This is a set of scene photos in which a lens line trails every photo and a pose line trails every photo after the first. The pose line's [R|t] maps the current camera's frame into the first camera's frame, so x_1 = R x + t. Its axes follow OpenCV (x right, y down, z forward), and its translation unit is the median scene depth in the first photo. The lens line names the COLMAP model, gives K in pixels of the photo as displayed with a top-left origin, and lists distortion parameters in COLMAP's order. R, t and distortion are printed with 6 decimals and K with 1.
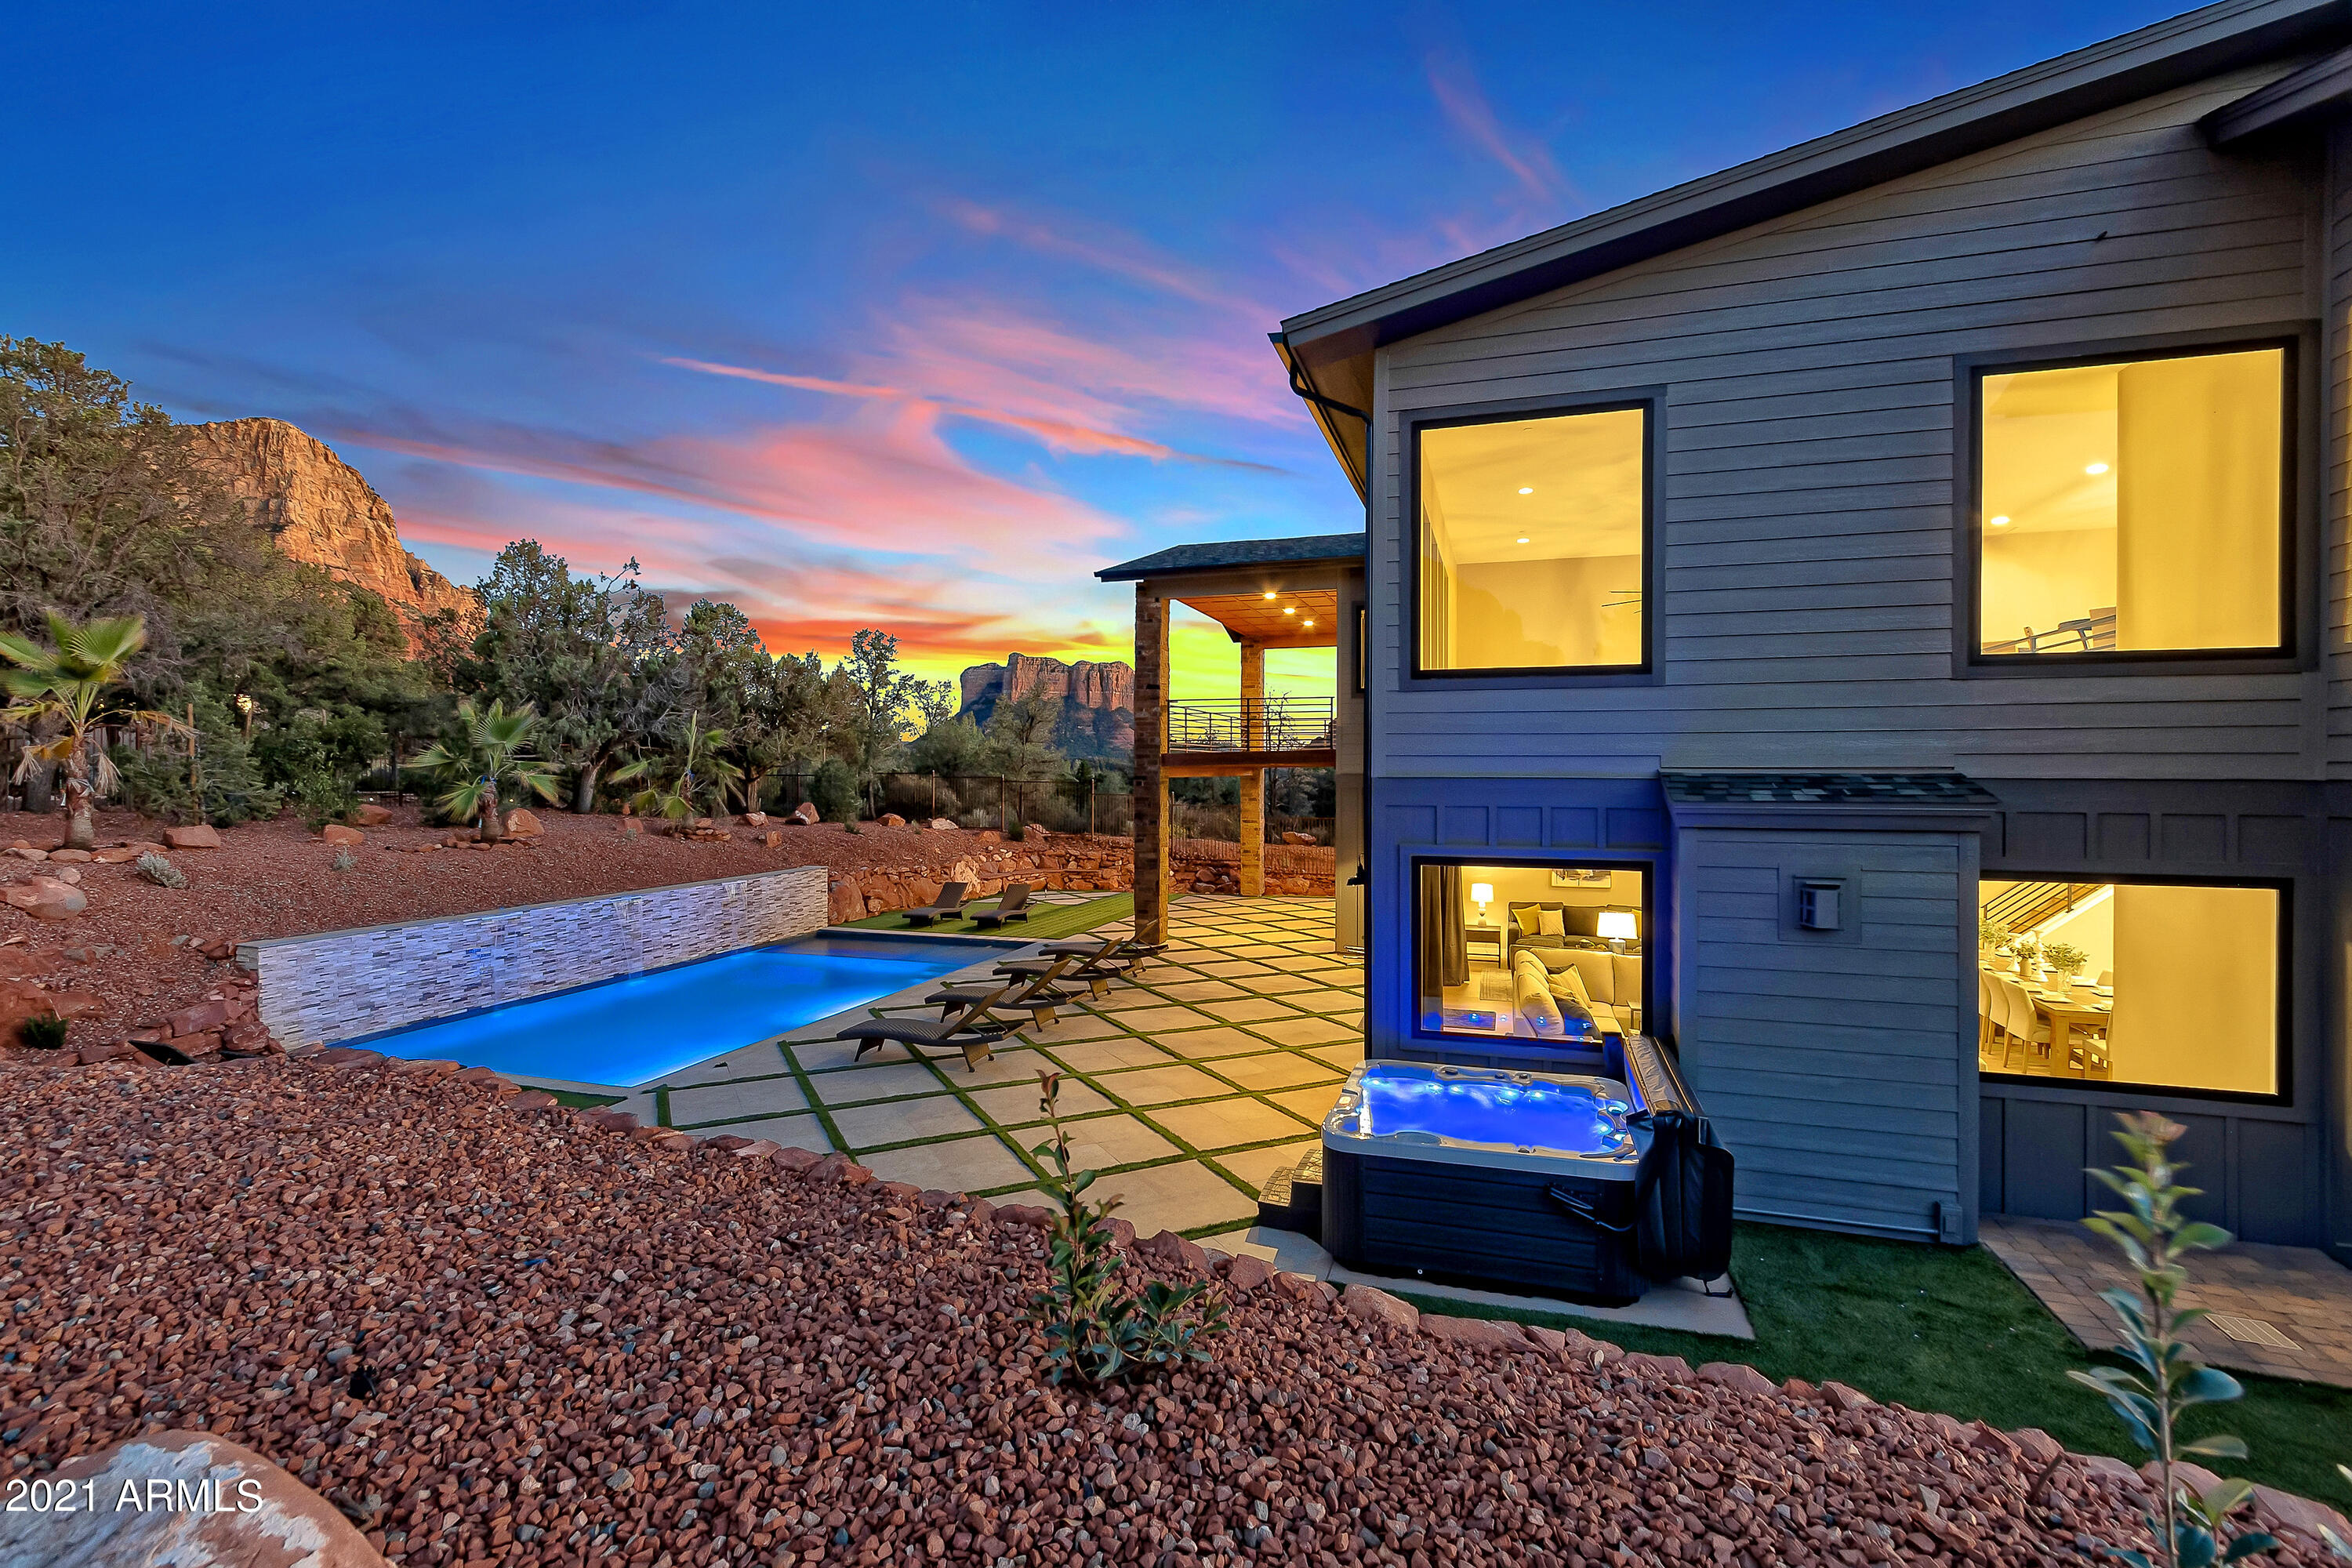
lens RADIAL K [[1060.2, 0, 1181.0], [0, 1060.2, 775.7], [0, 0, 1]] dist [0.010767, -0.000902]
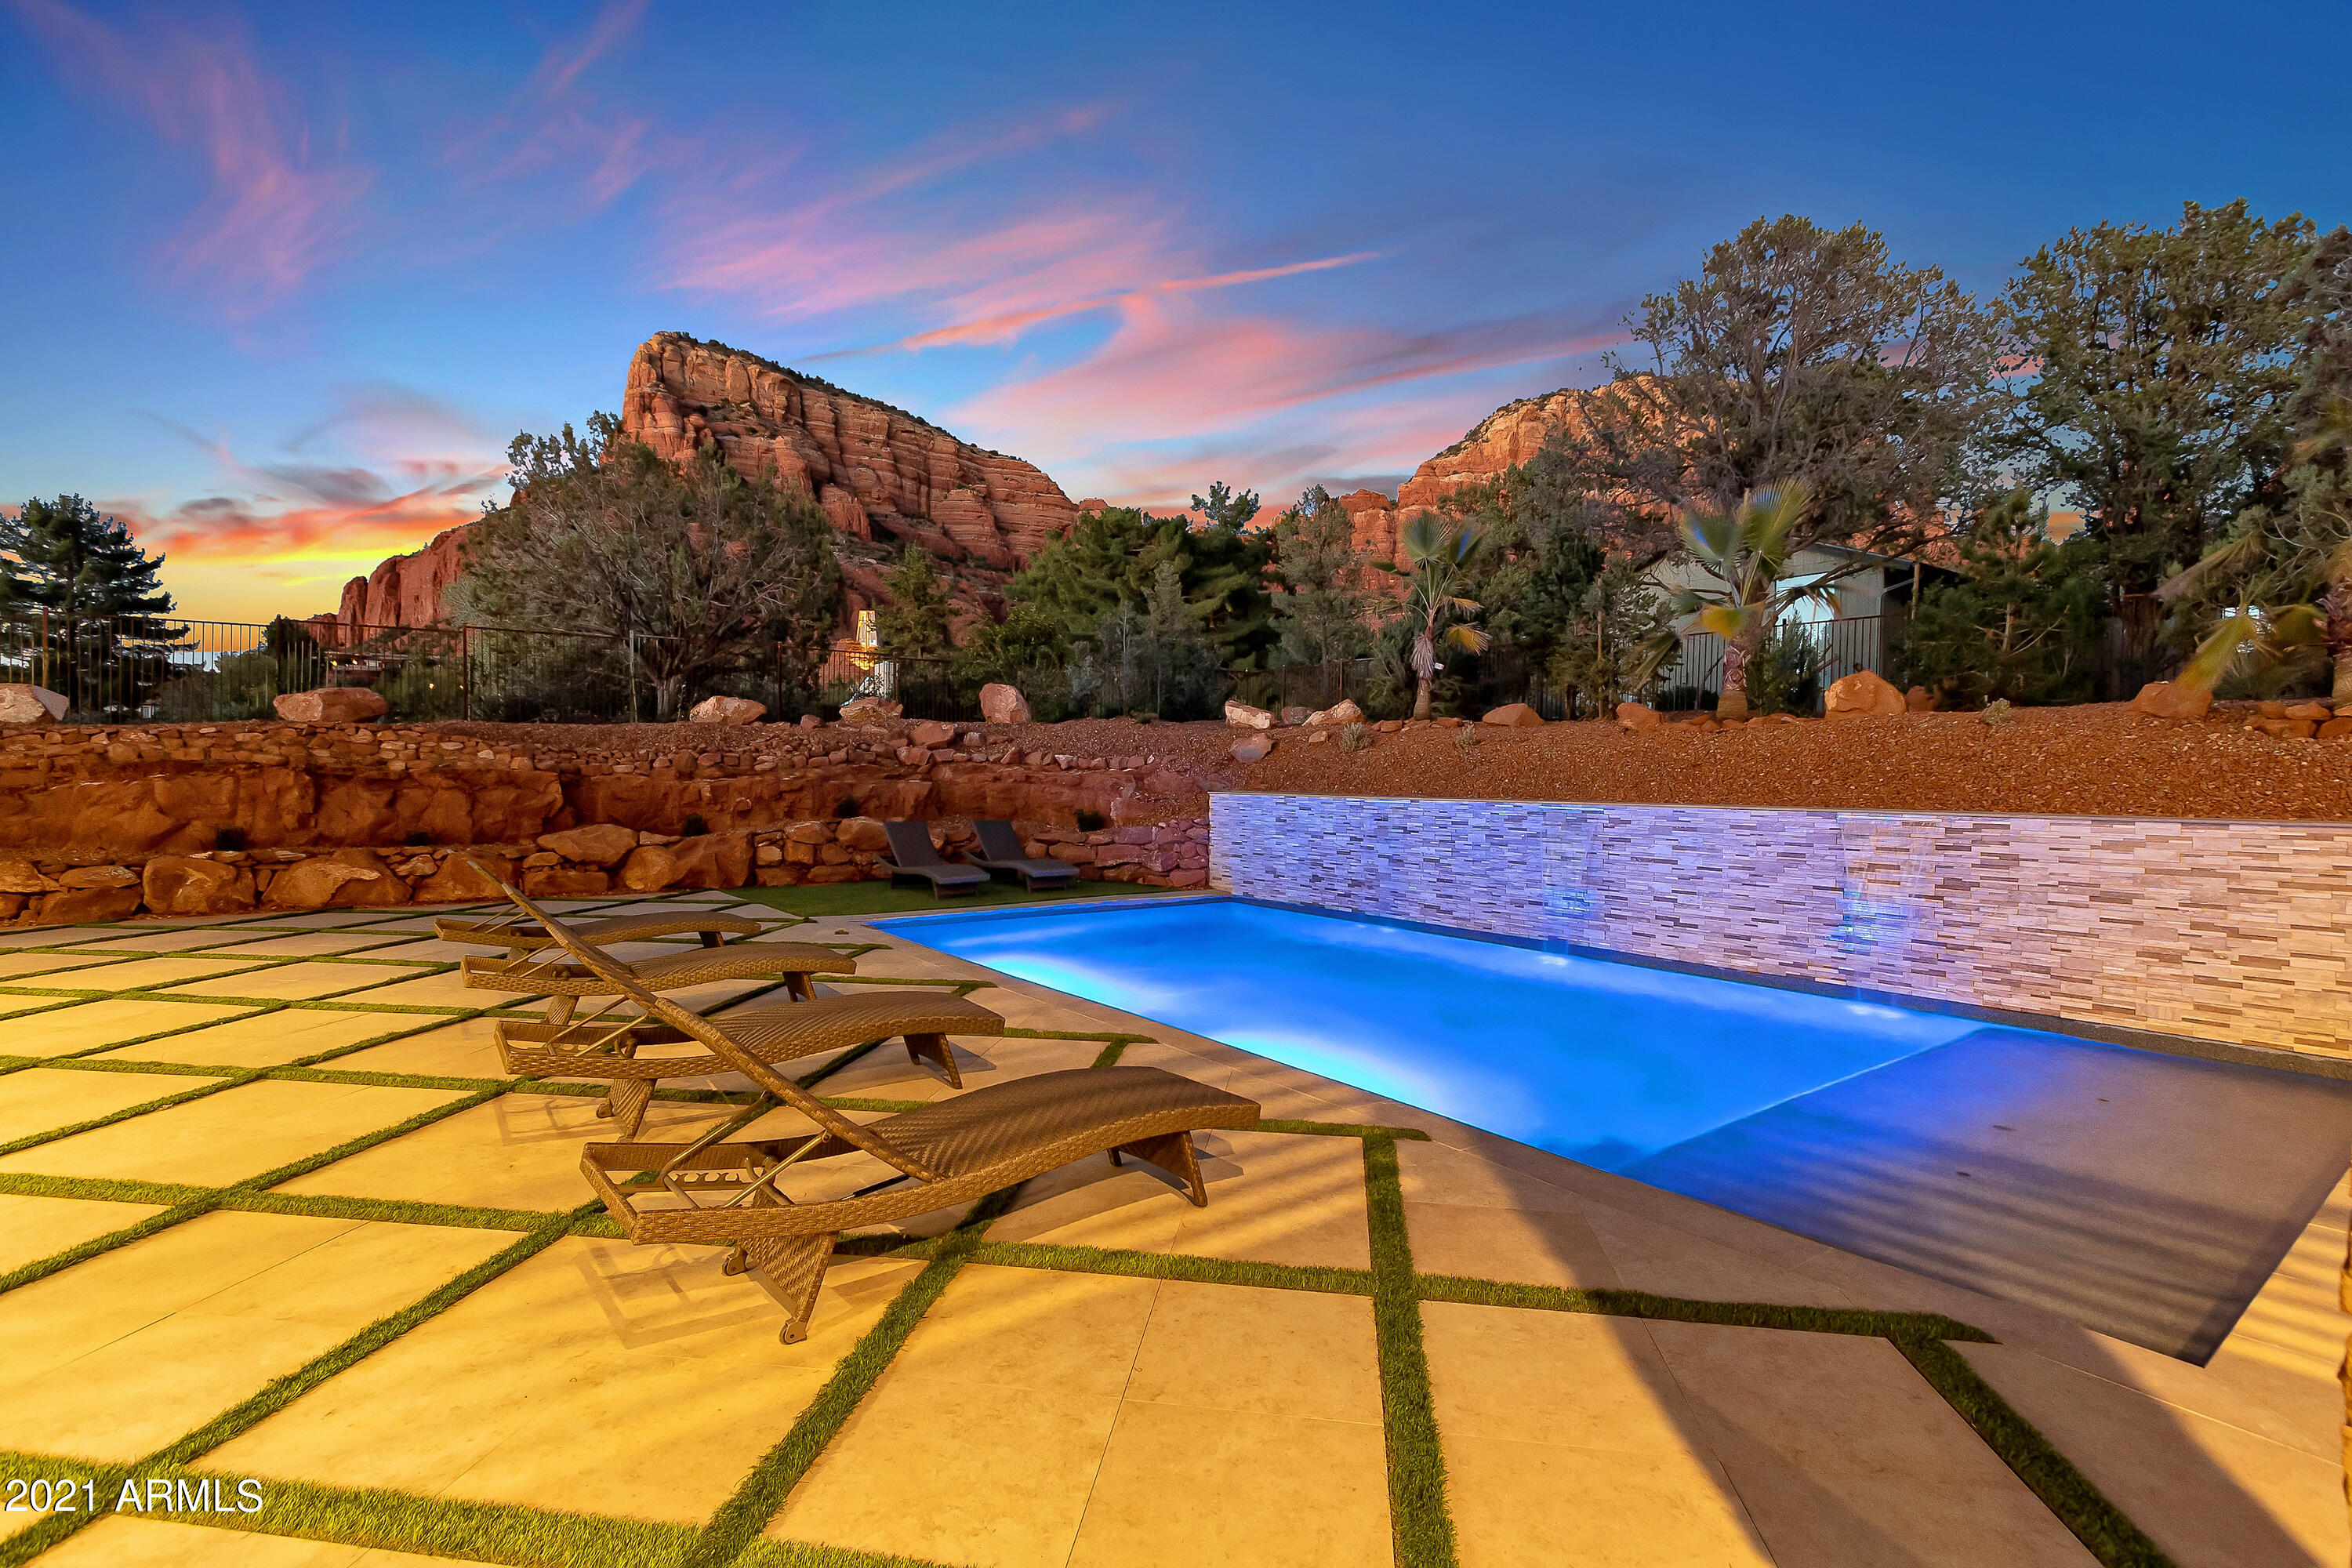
lens RADIAL K [[1060.2, 0, 1176.2], [0, 1060.2, 779.3], [0, 0, 1]] dist [0.010767, -0.000902]
pose [[-0.595021, -0.003230, -0.803704, 0.056447], [-0.011307, 0.999927, 0.004353, 0.108003], [0.803631, 0.011678, -0.595014, 1.258325]]
